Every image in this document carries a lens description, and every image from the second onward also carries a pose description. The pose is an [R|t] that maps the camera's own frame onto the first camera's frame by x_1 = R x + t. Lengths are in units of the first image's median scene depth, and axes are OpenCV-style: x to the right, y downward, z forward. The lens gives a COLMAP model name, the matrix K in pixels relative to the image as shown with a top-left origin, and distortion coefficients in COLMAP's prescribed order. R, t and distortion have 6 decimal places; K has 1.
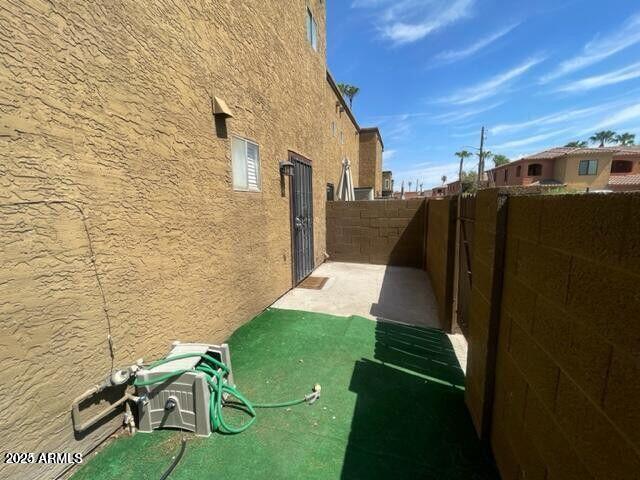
lens RADIAL K [[258.4, 0, 319.9], [0, 258.4, 237.8], [0, 0, 1]] dist [-0.001082, 0.000017]
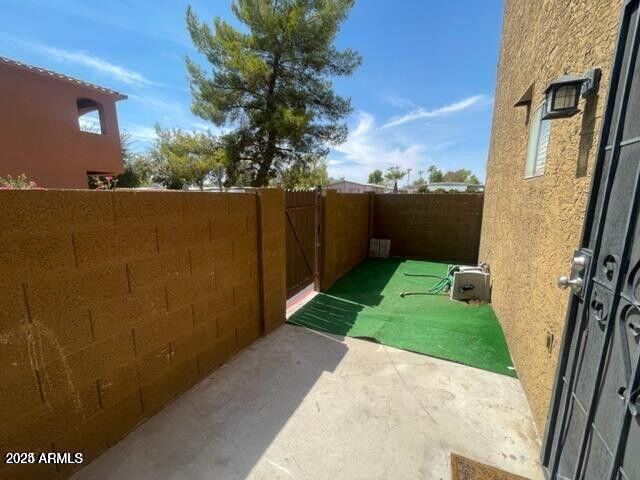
lens RADIAL K [[258.4, 0, 320.6], [0, 258.4, 238.9], [0, 0, 1]] dist [-0.001082, 0.000017]
pose [[-0.985742, -0.018888, 0.167201, 0.168840], [0.033886, 0.951037, 0.307214, -0.245964], [-0.164817, 0.308500, -0.936837, 1.739757]]
